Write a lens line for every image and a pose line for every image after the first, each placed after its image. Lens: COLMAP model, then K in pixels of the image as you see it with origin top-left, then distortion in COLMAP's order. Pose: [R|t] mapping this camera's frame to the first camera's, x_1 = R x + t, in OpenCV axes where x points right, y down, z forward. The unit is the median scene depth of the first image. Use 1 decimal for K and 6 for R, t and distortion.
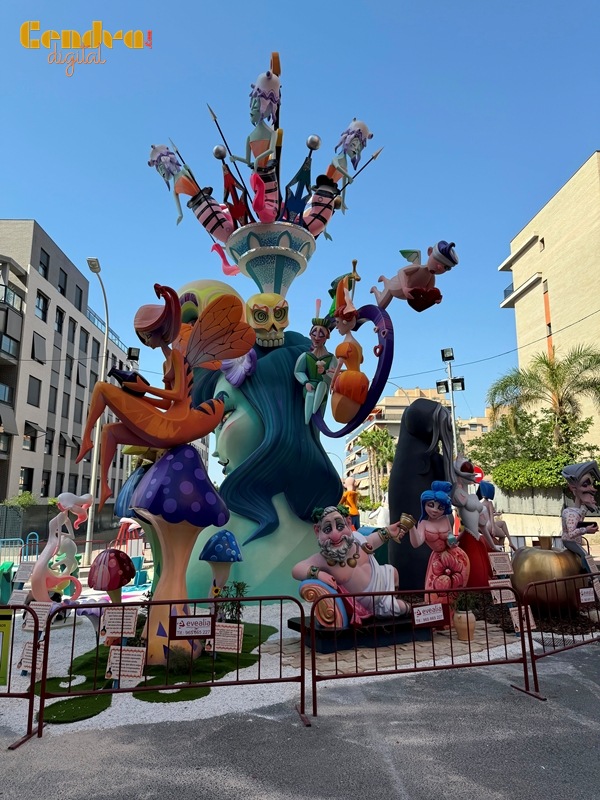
lens RADIAL K [[560.5, 0, 300.0], [0, 560.5, 400.0], [0, 0, 1]] dist [0.002960, -0.001537]
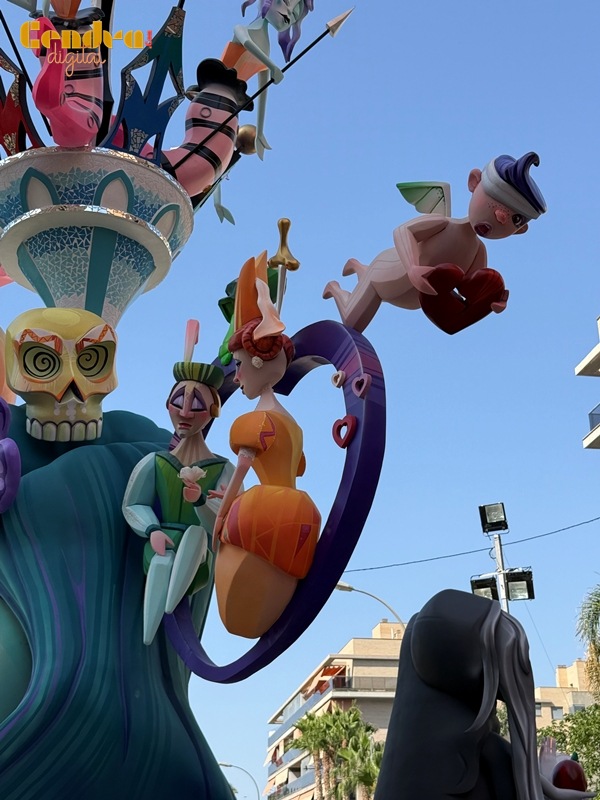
lens RADIAL K [[1099.3, 0, 317.2], [0, 1099.3, 398.5], [0, 0, 1]] dist [0.067839, -0.020345]
pose [[0.992548, 0.028214, 0.118540, 0.028127], [0.000097, 0.972643, -0.232306, 0.049675], [-0.121851, 0.230587, 0.965392, 0.241140]]
